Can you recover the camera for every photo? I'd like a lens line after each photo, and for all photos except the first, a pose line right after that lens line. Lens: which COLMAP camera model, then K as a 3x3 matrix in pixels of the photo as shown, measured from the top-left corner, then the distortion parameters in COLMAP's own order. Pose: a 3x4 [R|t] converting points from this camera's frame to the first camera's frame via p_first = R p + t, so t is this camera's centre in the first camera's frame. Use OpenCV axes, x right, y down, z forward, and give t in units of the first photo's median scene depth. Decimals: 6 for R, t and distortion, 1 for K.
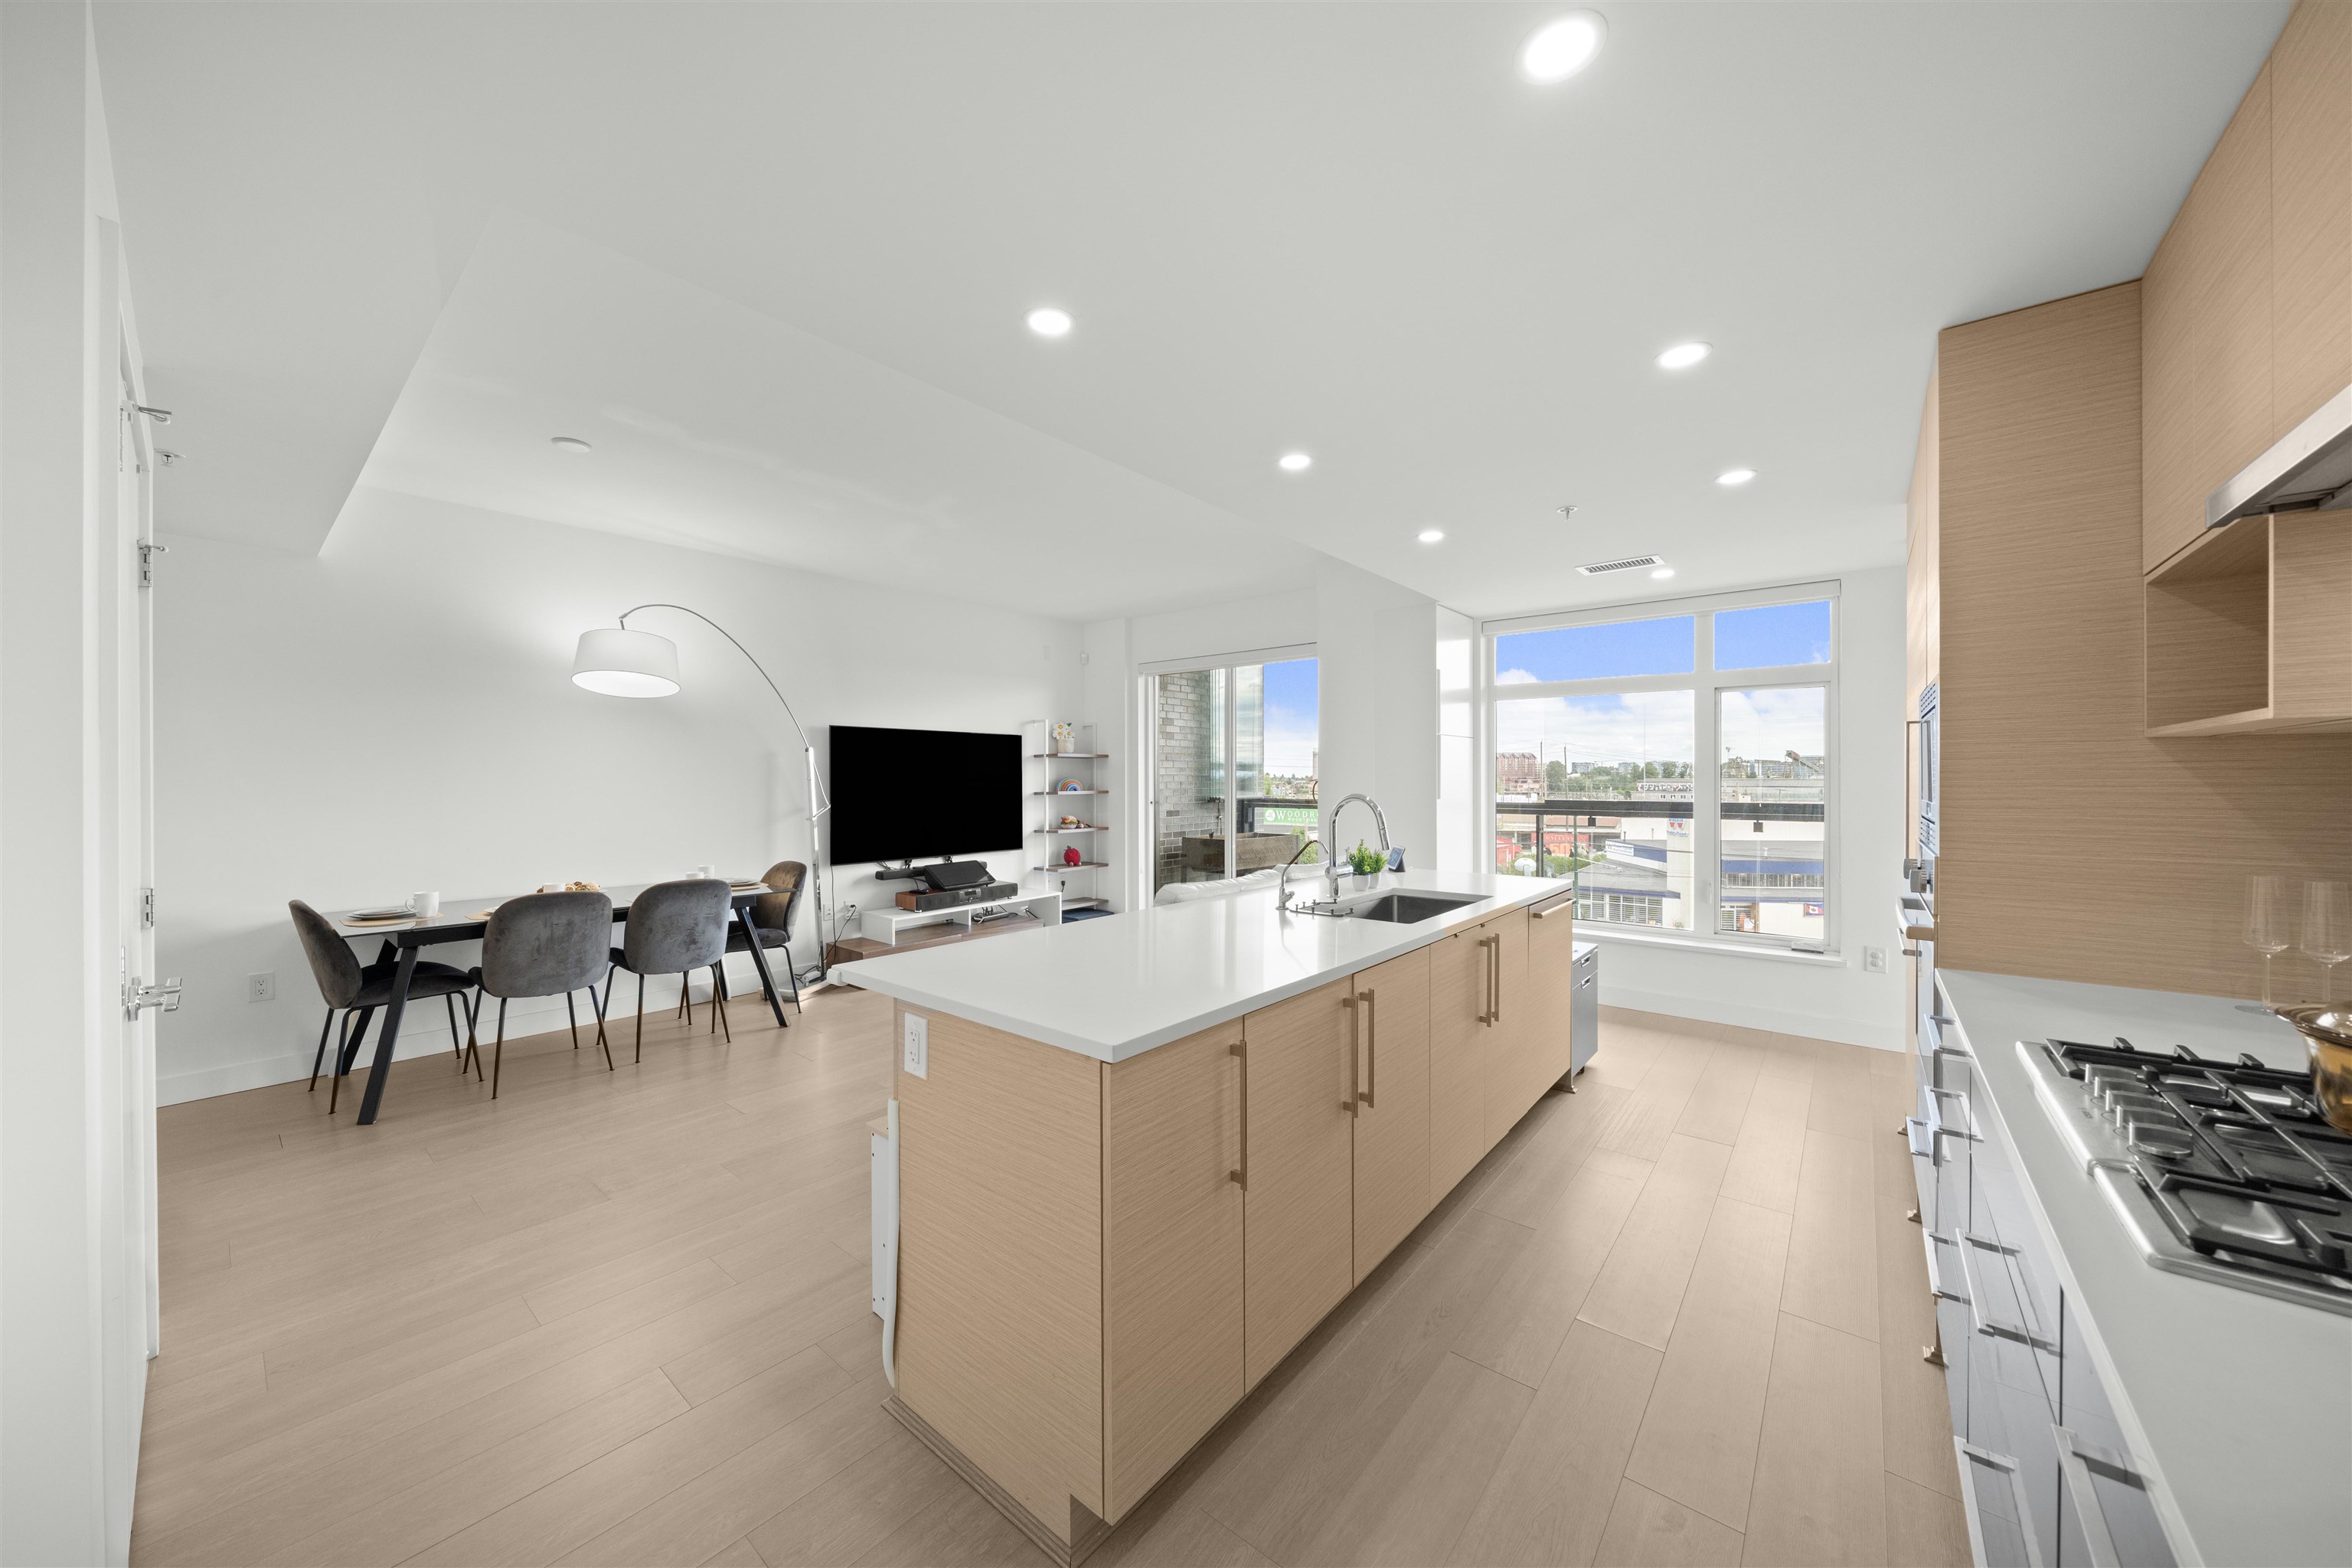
lens RADIAL K [[825.2, 0, 1164.5], [0, 825.2, 783.0], [0, 0, 1]] dist [-0.002559, -0.000097]
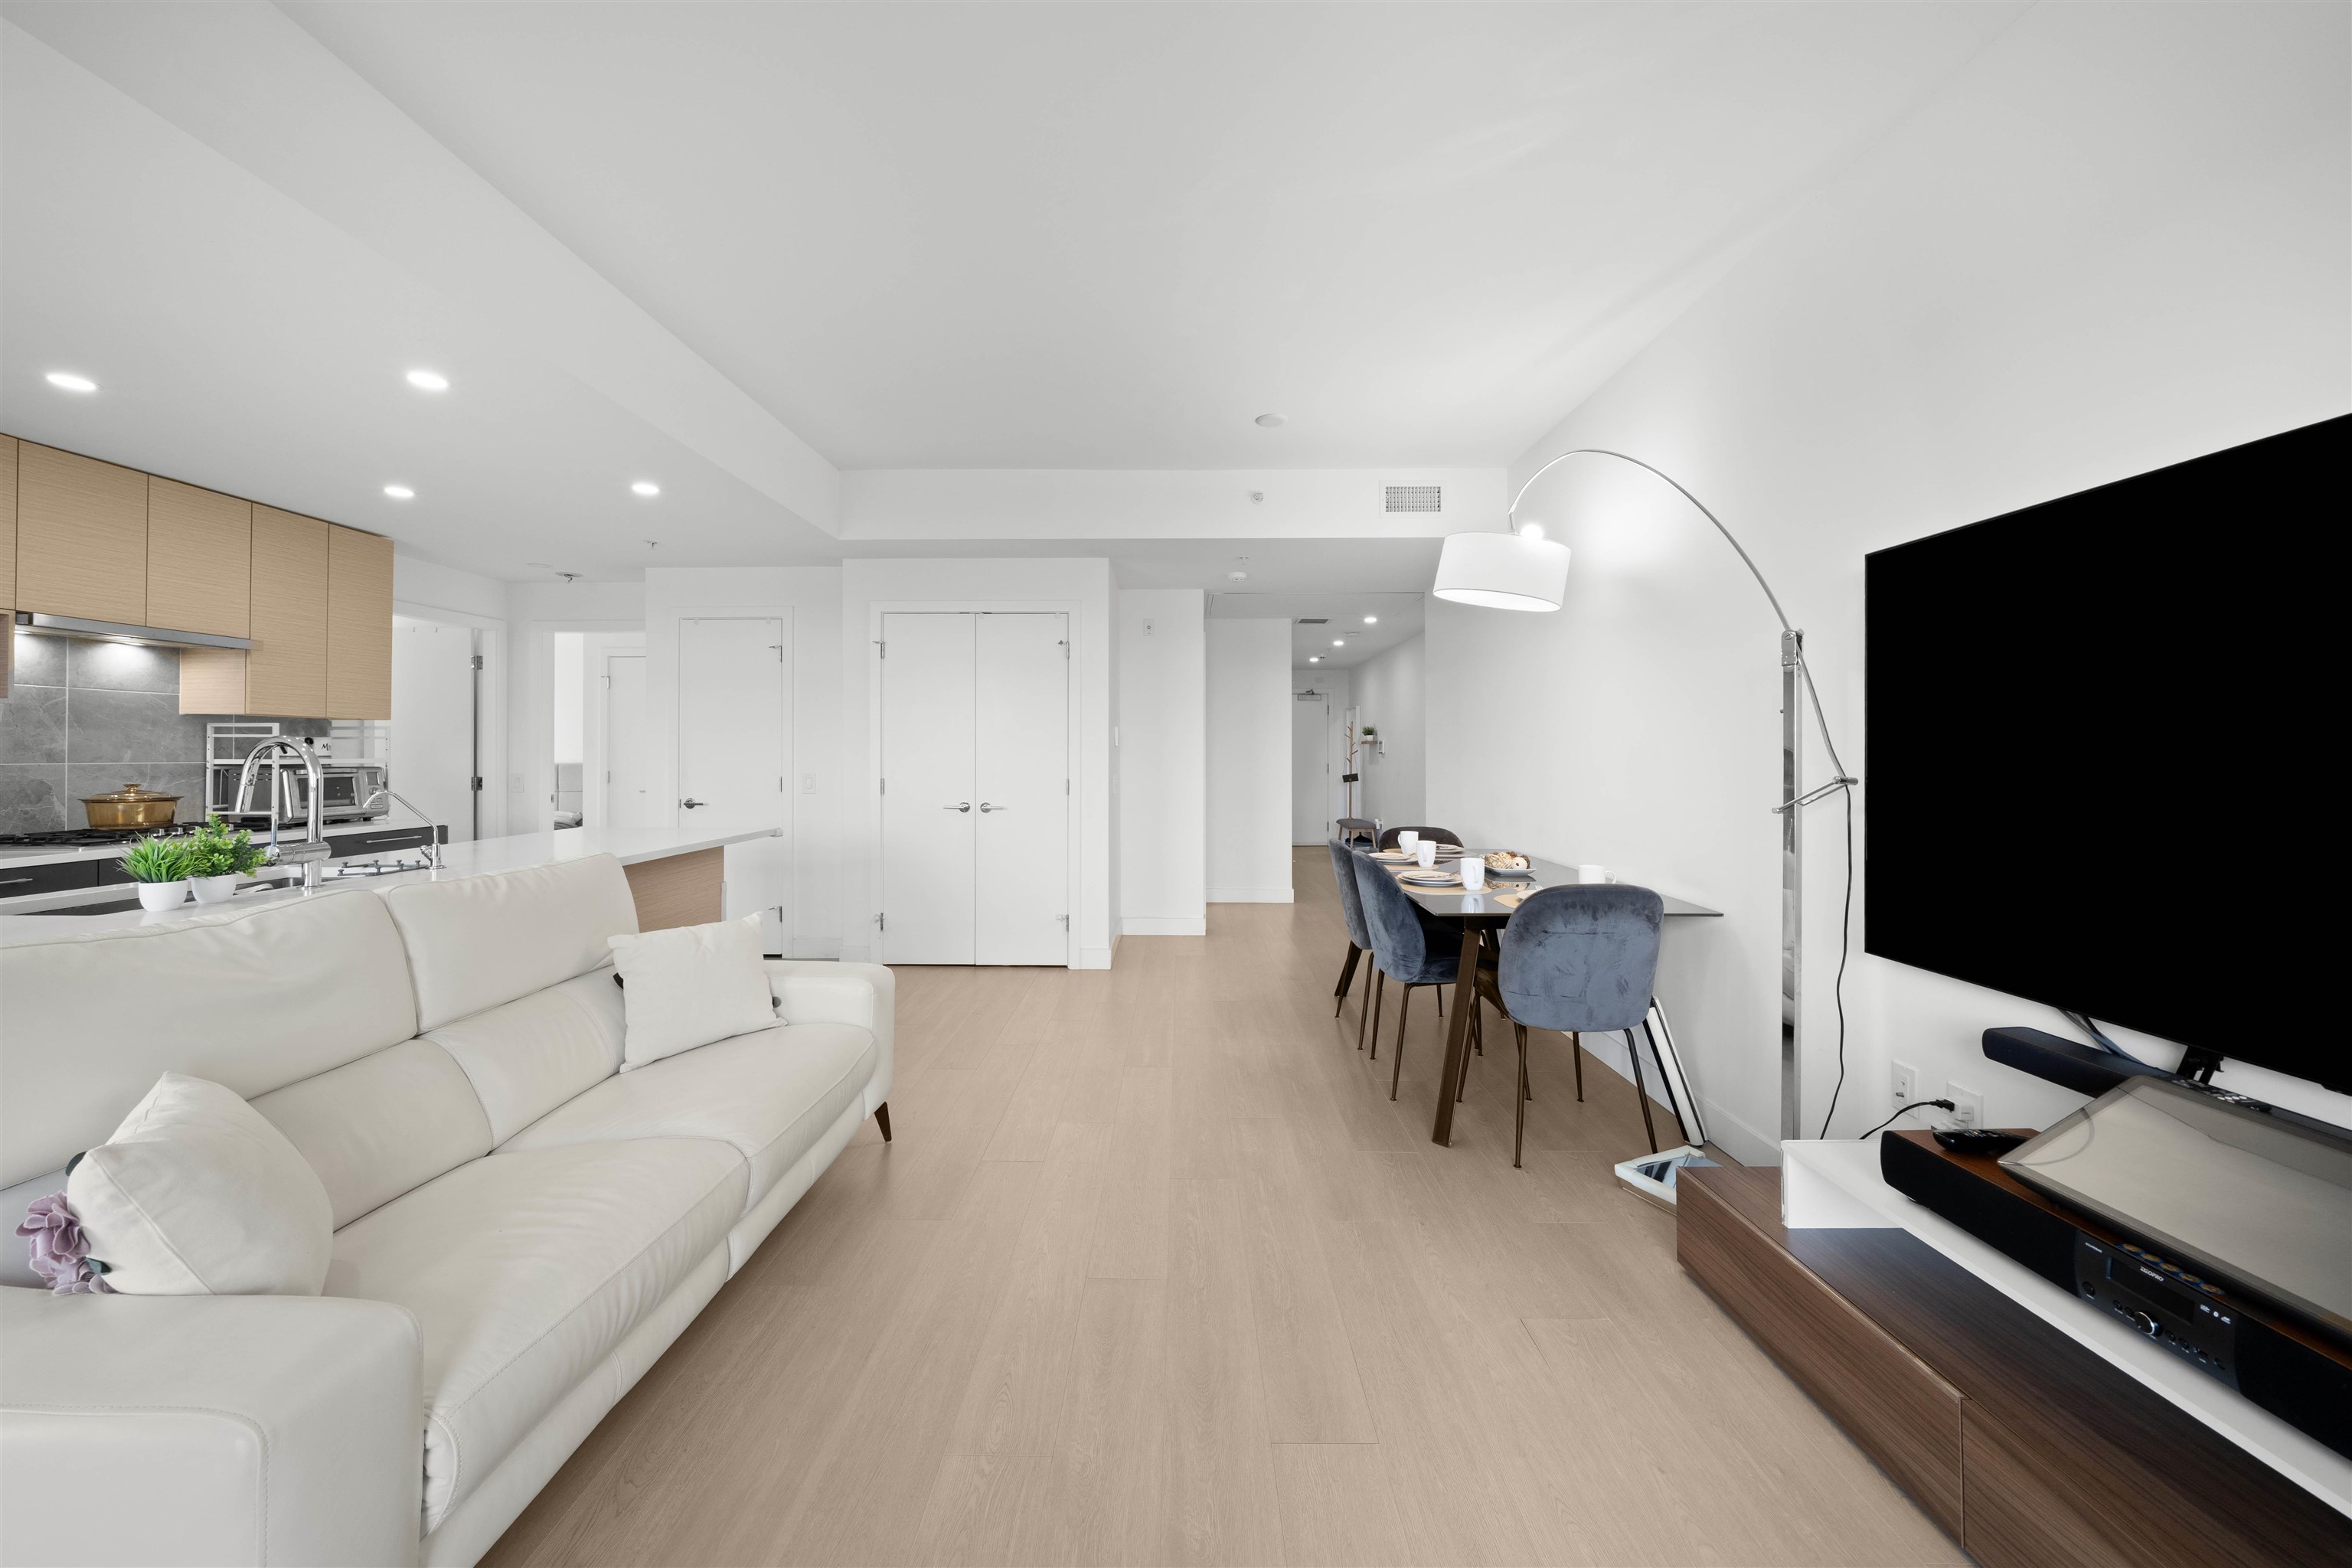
lens RADIAL K [[855.6, 0, 1168.7], [0, 855.6, 747.6], [0, 0, 1]] dist [-0.000011, -0.000092]
pose [[-0.773097, -0.000955, -0.634287, 0.061147], [0.000669, 0.999997, -0.002321, 0.013884], [0.634288, -0.002218, -0.773094, 1.122319]]
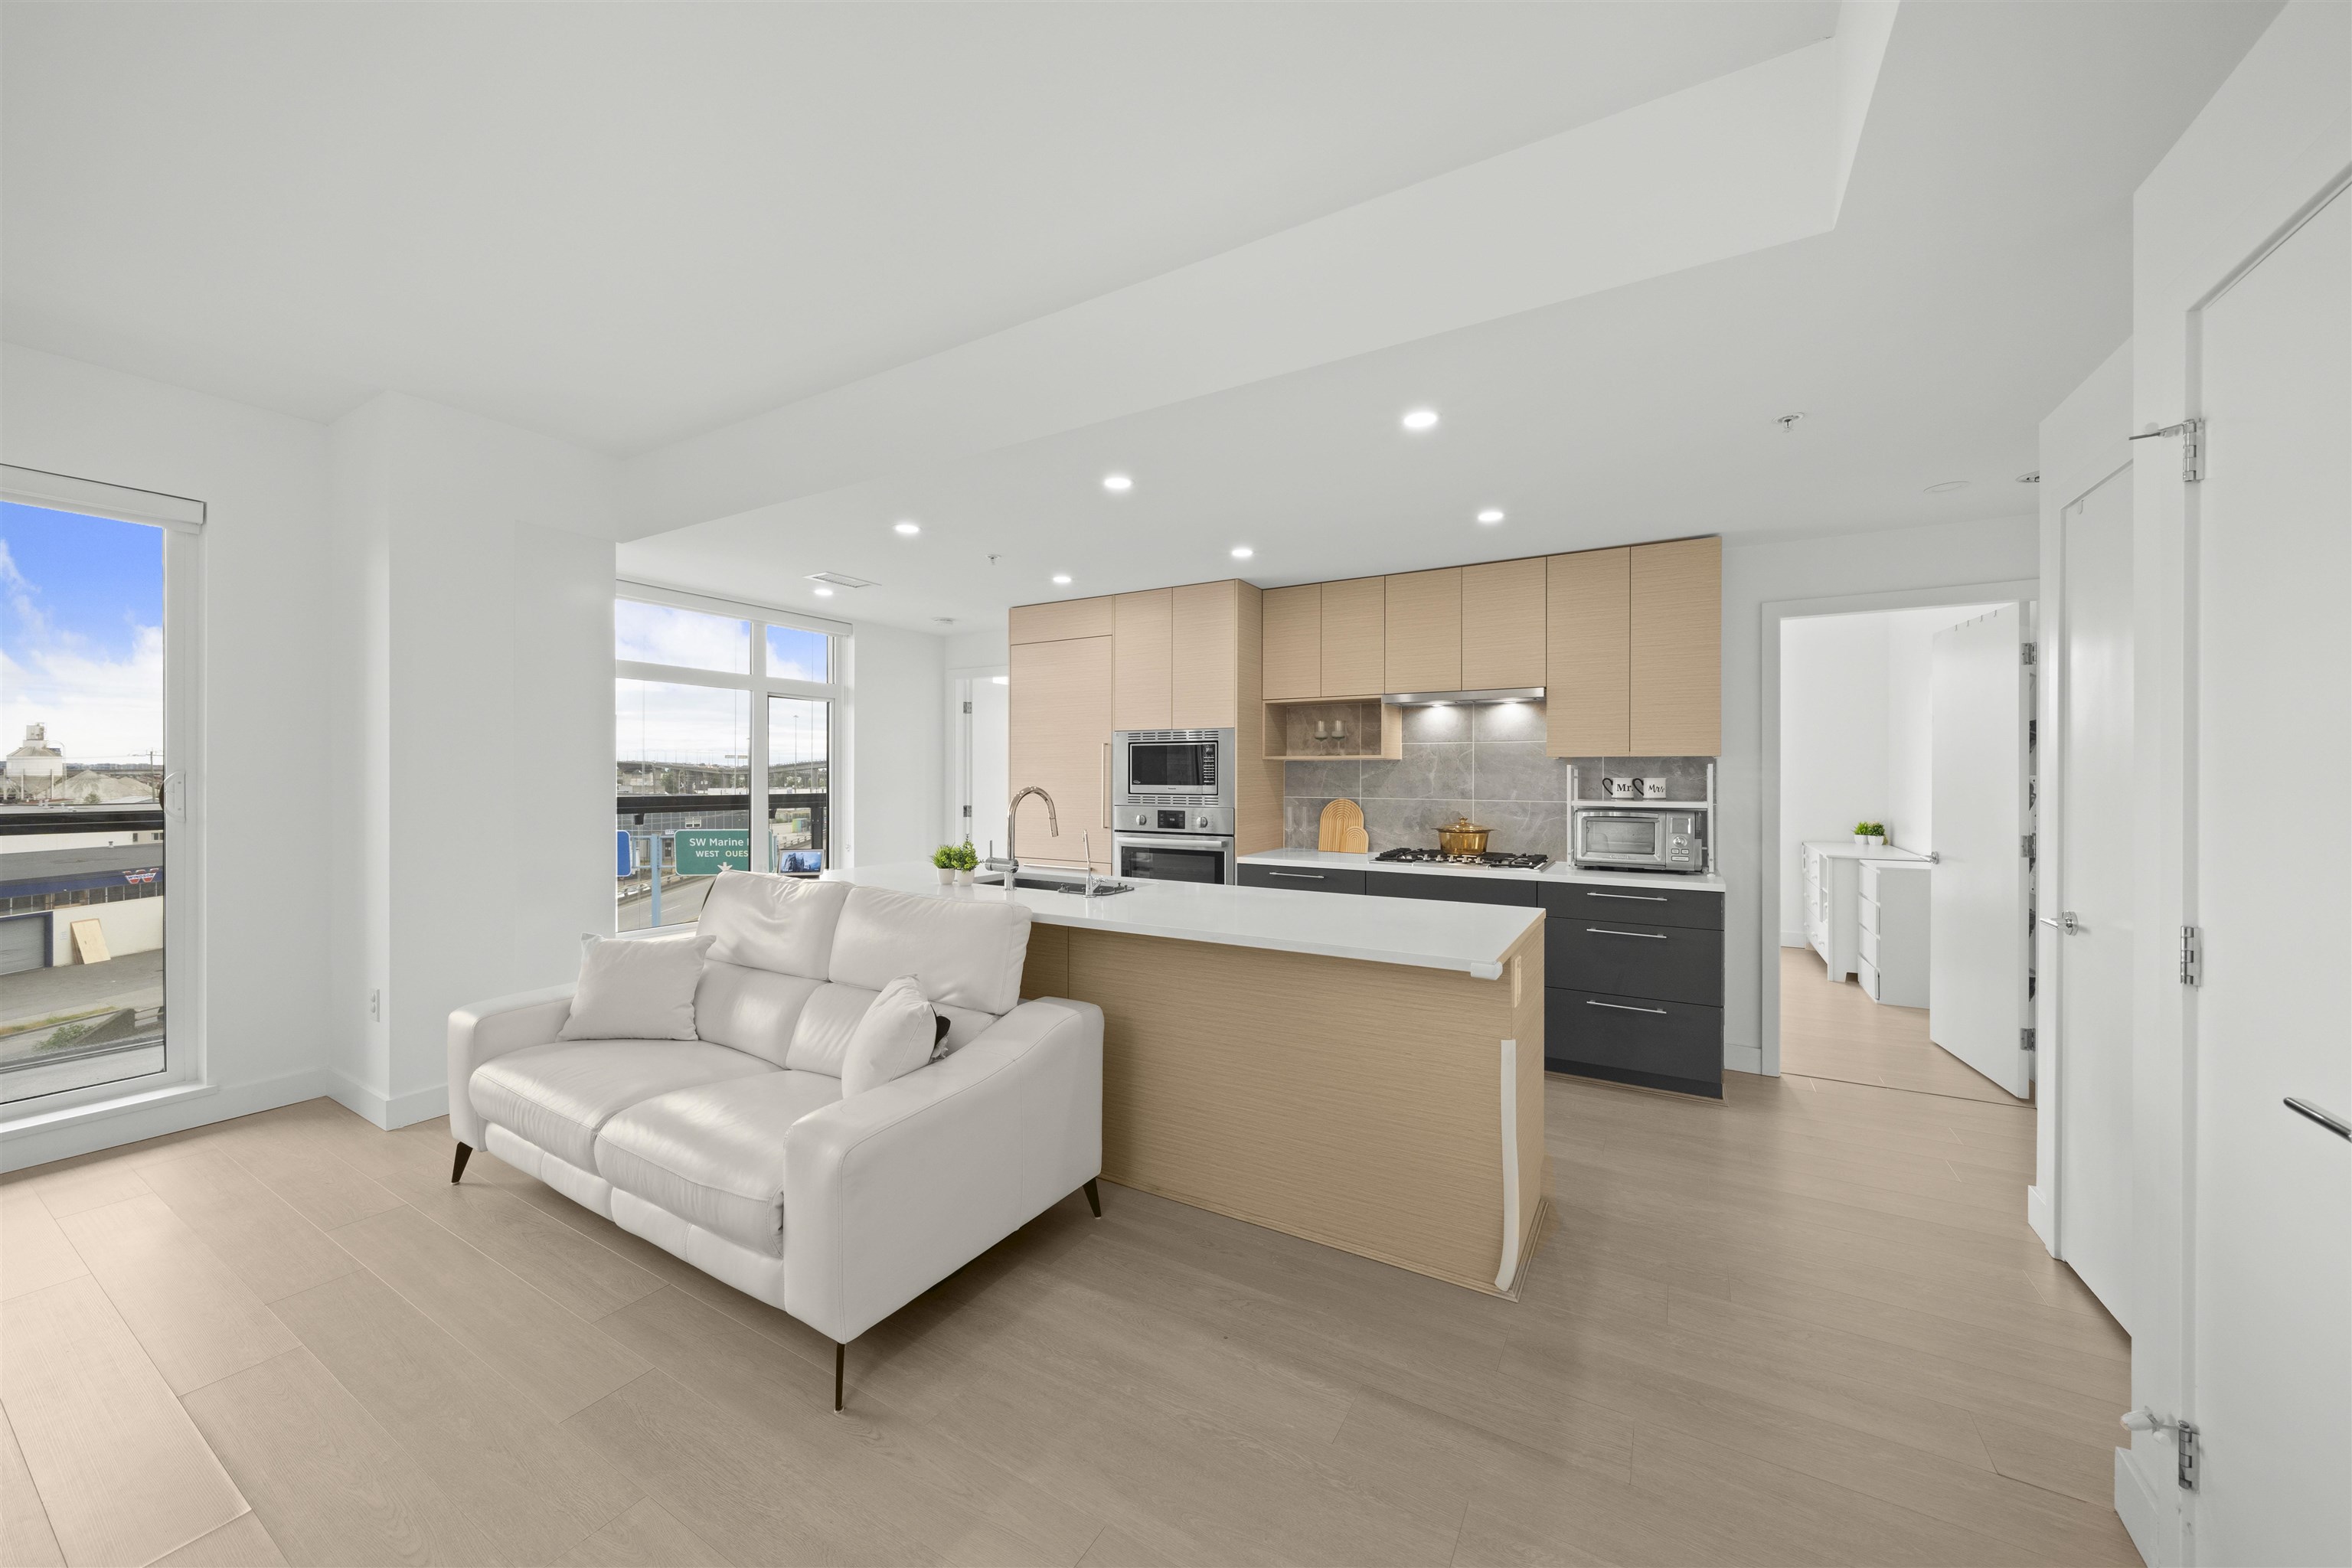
lens RADIAL K [[855.0, 0, 1158.9], [0, 855.0, 777.6], [0, 0, 1]] dist [0.001907, -0.000050]
pose [[-0.157628, -0.000716, 0.987498, -0.480498], [0.001995, 0.999997, 0.001043, 0.000482], [-0.987497, 0.002134, -0.157626, 0.554773]]
